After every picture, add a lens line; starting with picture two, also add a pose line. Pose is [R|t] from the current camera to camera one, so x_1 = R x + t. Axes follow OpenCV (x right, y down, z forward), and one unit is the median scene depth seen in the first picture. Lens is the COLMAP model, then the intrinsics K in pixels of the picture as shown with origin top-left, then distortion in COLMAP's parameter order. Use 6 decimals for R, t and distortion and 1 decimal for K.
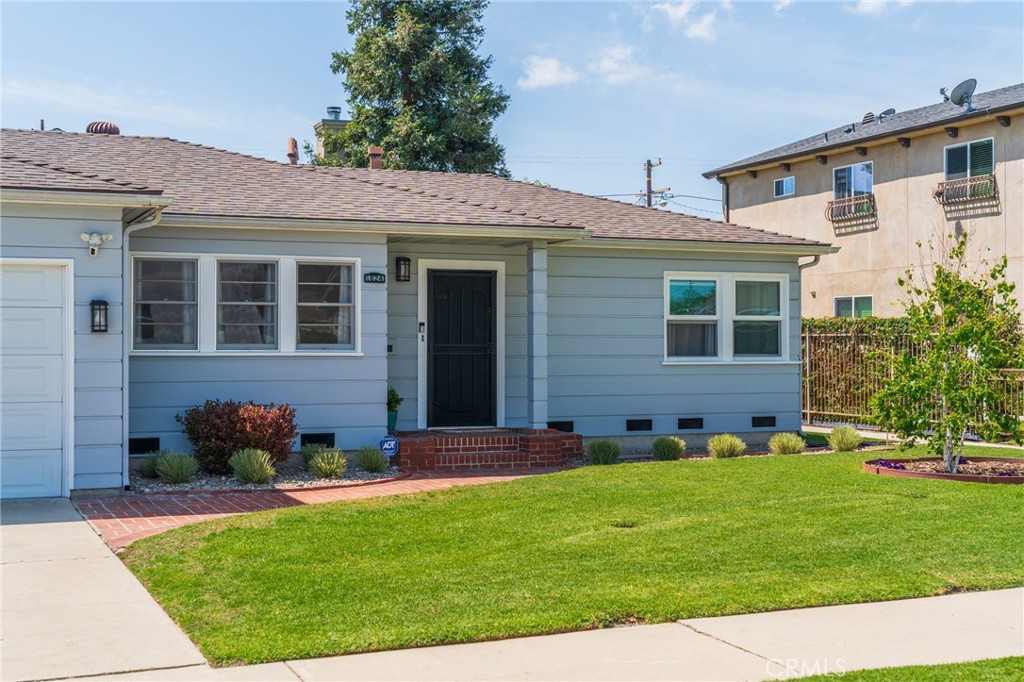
lens RADIAL K [[1431.3, 0, 512.0], [0, 1431.3, 341.0], [0, 0, 1]] dist [0.004276, -0.015688]
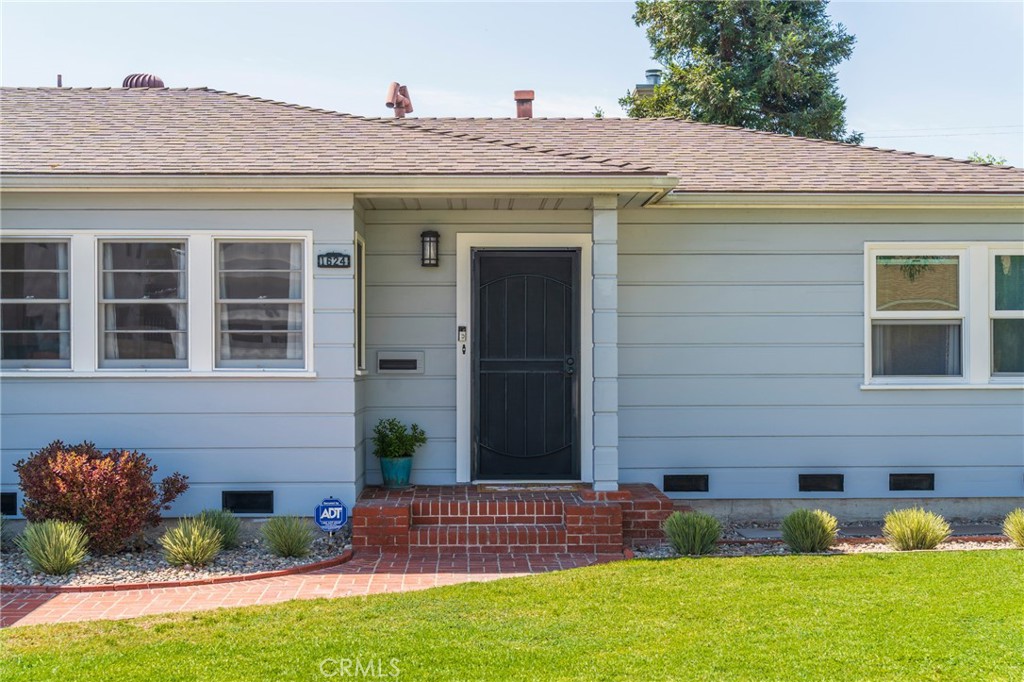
lens RADIAL K [[1417.9, 0, 515.3], [0, 1417.9, 361.8], [0, 0, 1]] dist [0.019564, 0.015932]
pose [[0.931065, 0.001552, -0.364851, 0.190158], [0.003106, 0.999921, 0.012181, -0.003818], [0.364841, -0.012475, 0.930986, 0.348492]]
